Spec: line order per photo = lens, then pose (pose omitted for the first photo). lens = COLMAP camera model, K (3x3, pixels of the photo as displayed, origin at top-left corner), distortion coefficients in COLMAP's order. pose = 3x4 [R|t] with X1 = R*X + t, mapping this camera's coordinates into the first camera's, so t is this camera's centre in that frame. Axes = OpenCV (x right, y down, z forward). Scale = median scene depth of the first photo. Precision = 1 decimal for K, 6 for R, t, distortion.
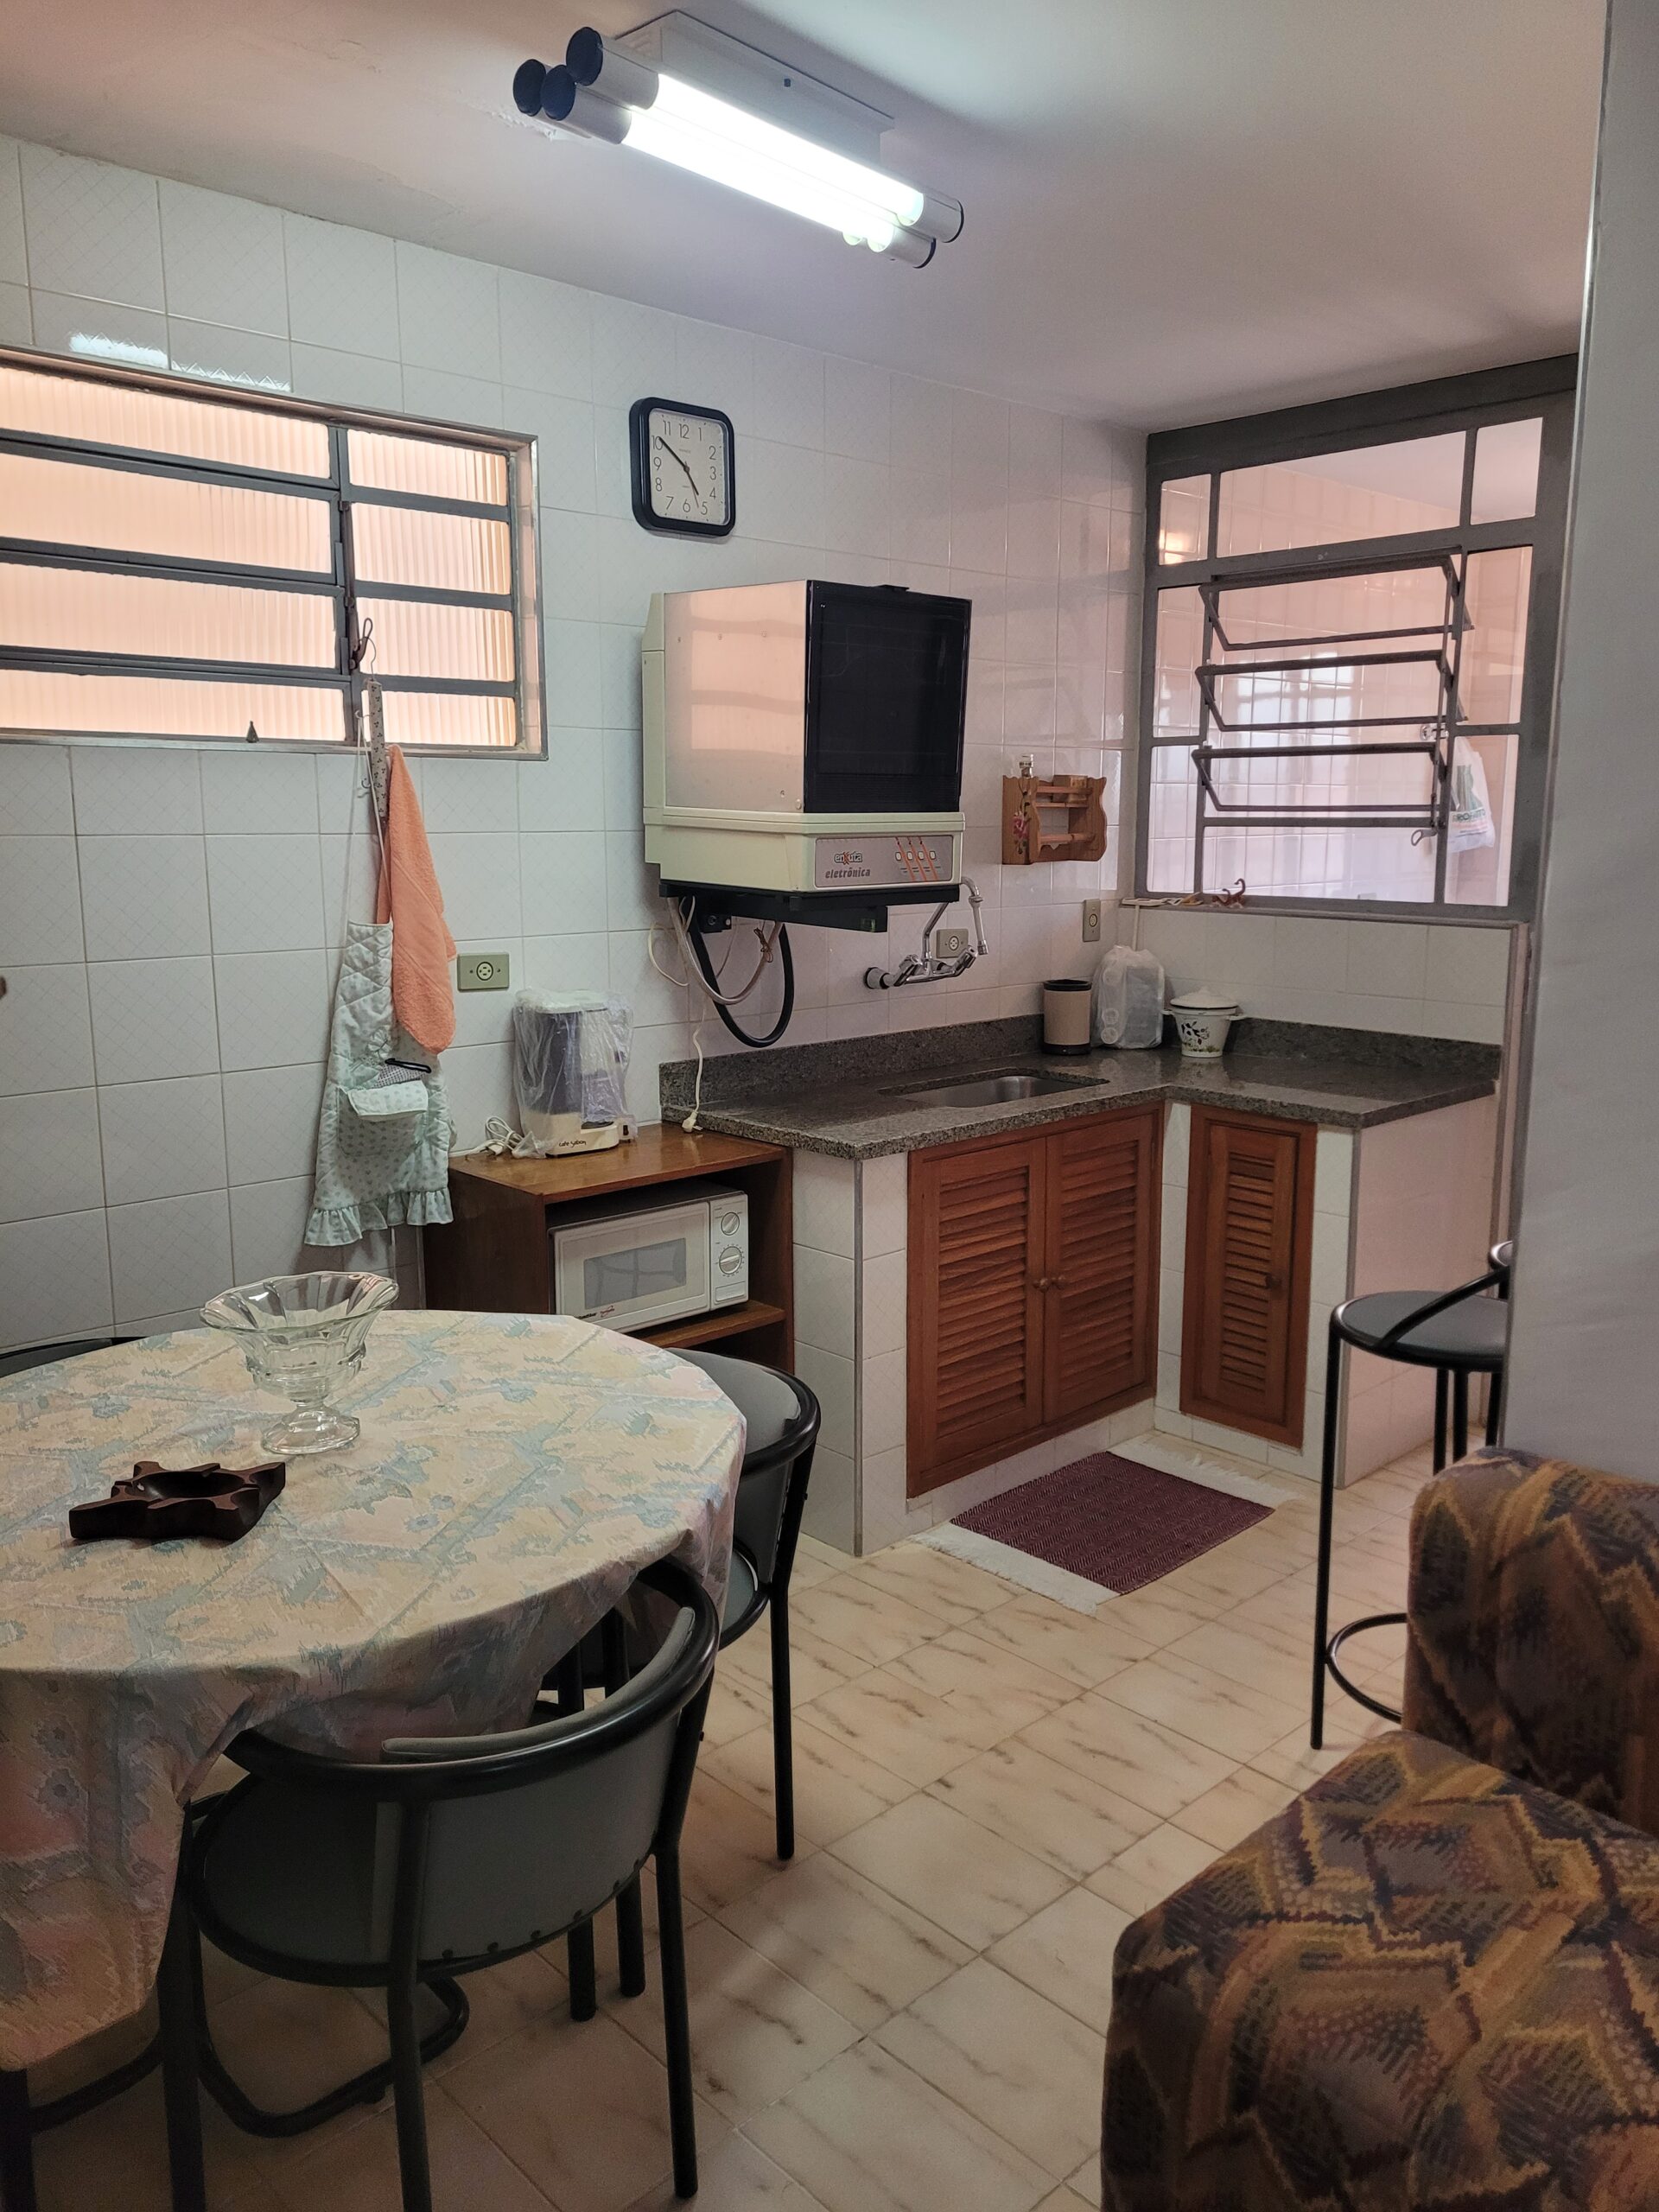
lens RADIAL K [[1675.2, 0, 848.0], [0, 1675.2, 1096.9], [0, 0, 1]] dist [0.064848, -0.048795]
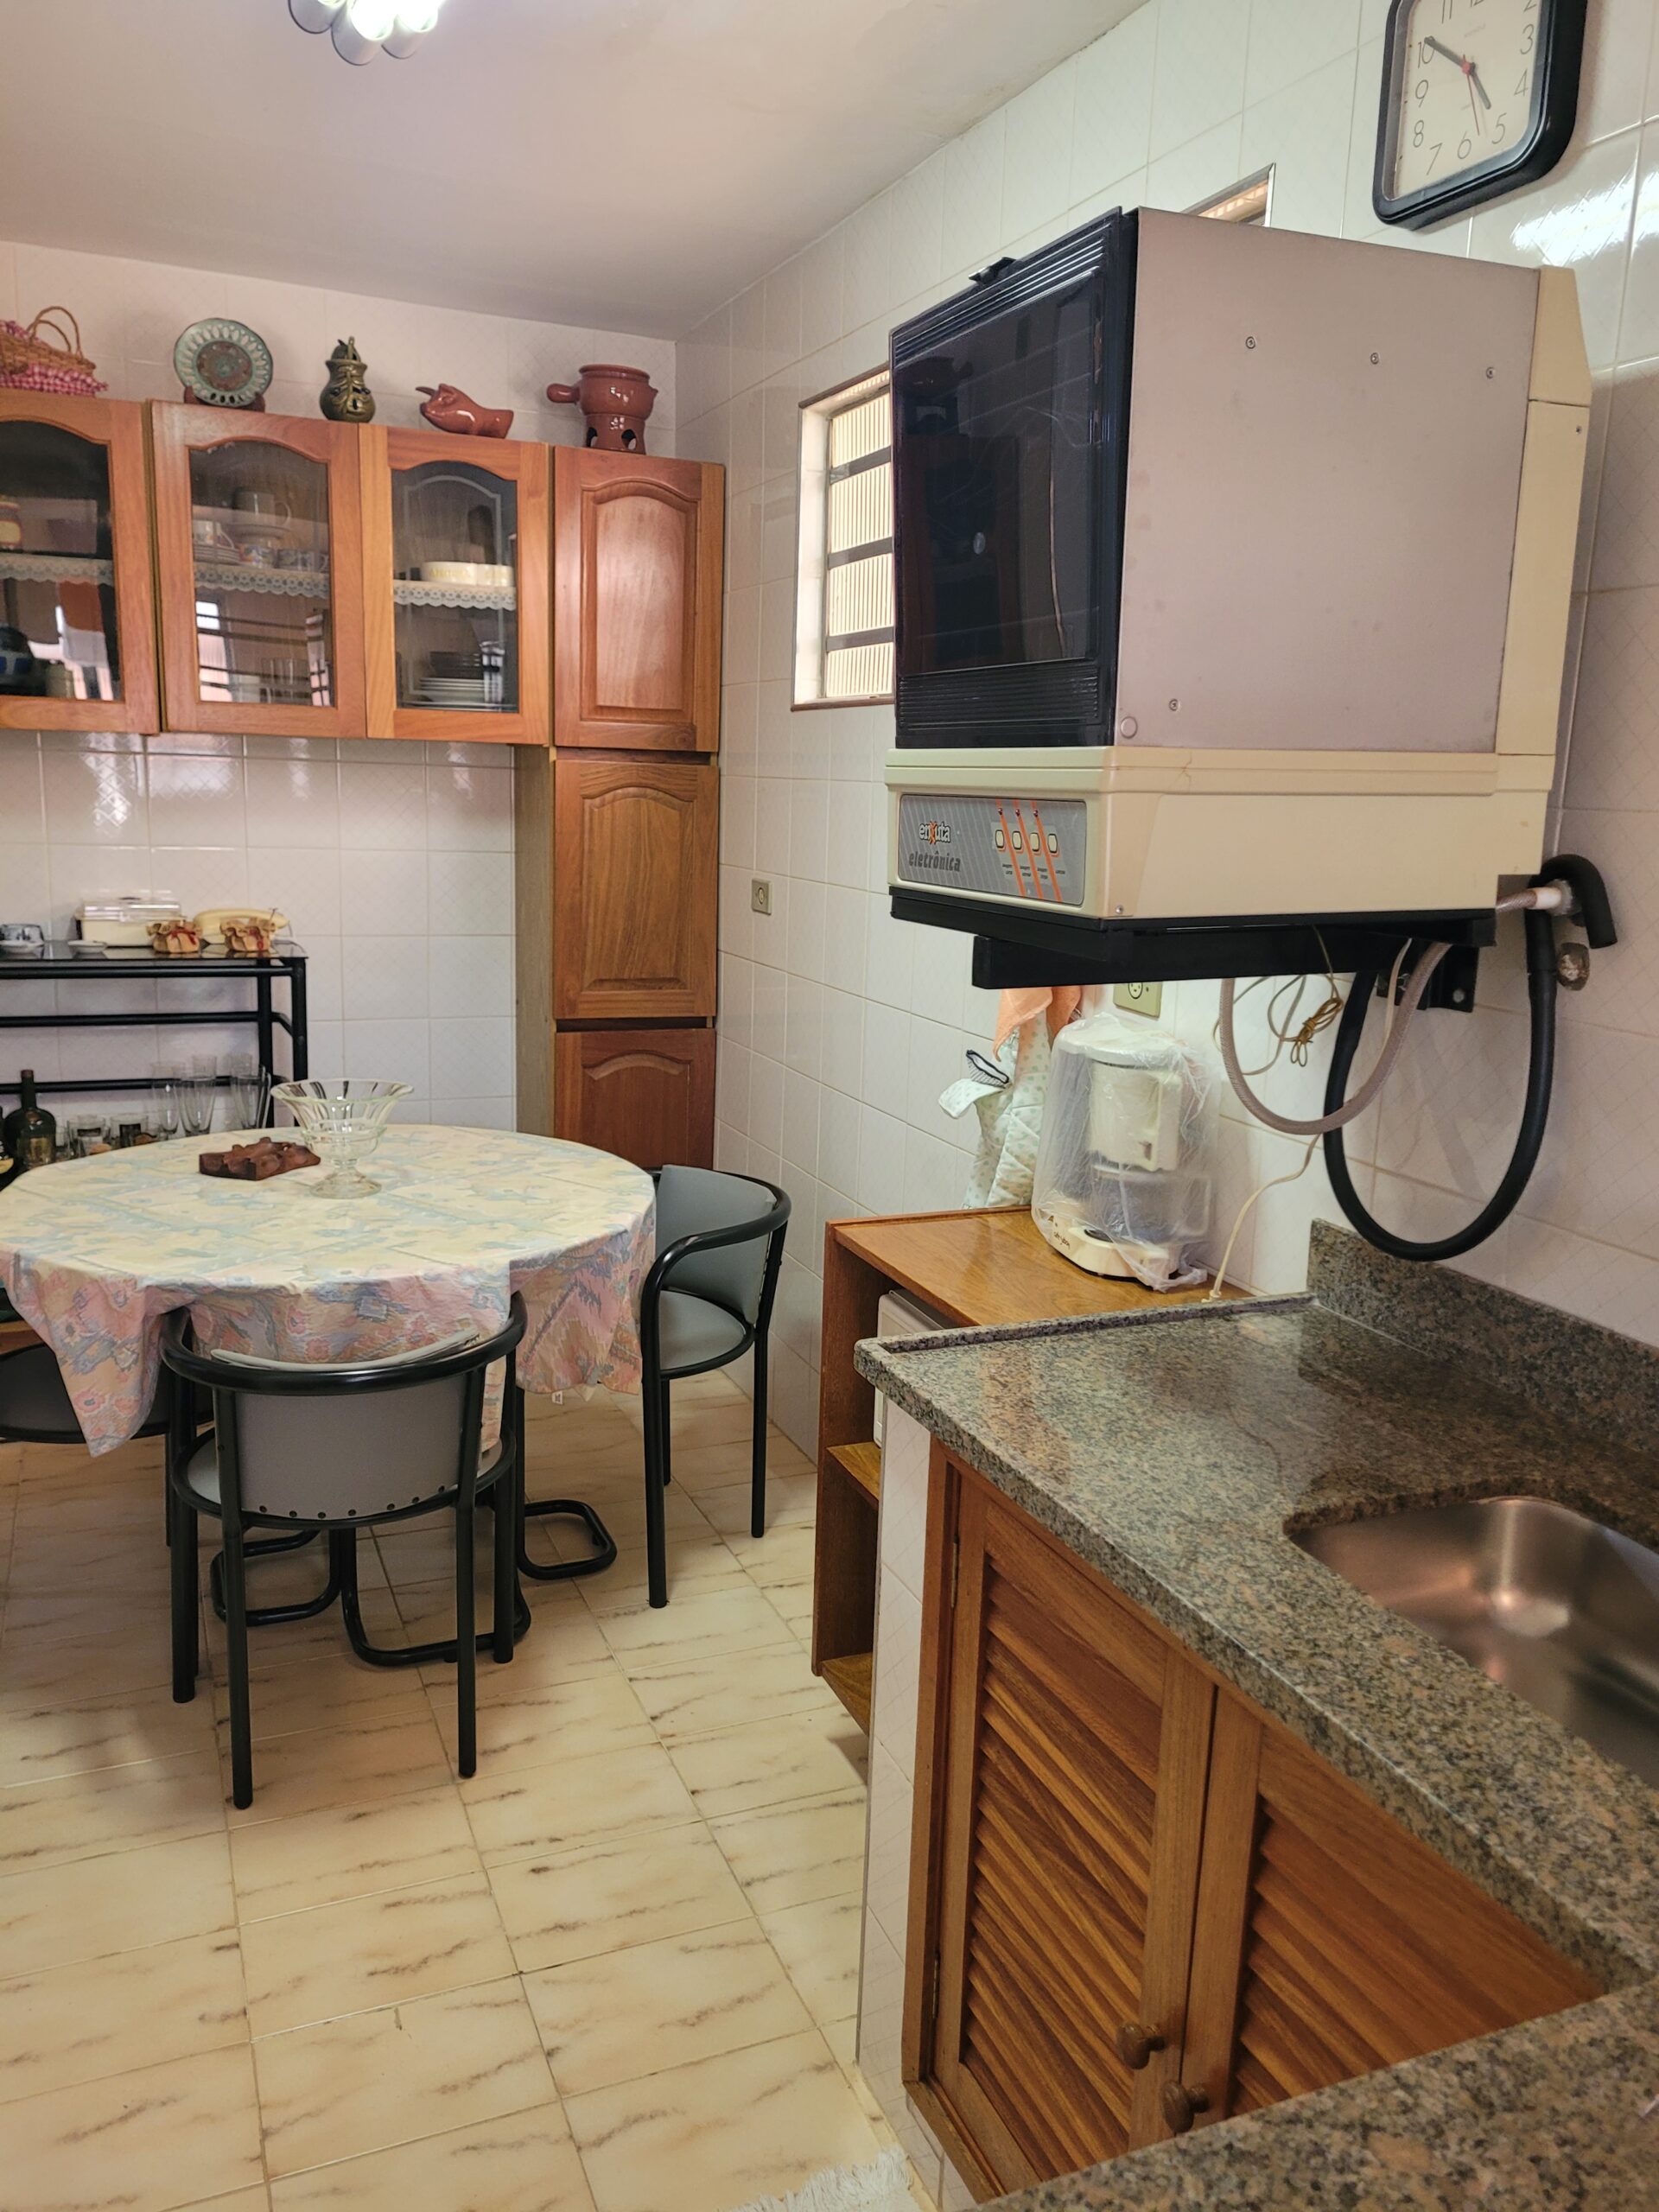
lens RADIAL K [[1675.2, 0, 833.3], [0, 1675.2, 1092.9], [0, 0, 1]] dist [0.064848, -0.048795]
pose [[-0.360796, 0.158978, -0.918995, 0.466242], [-0.193741, 0.951094, 0.240593, -0.167439], [0.912300, 0.264852, -0.312350, 1.042283]]
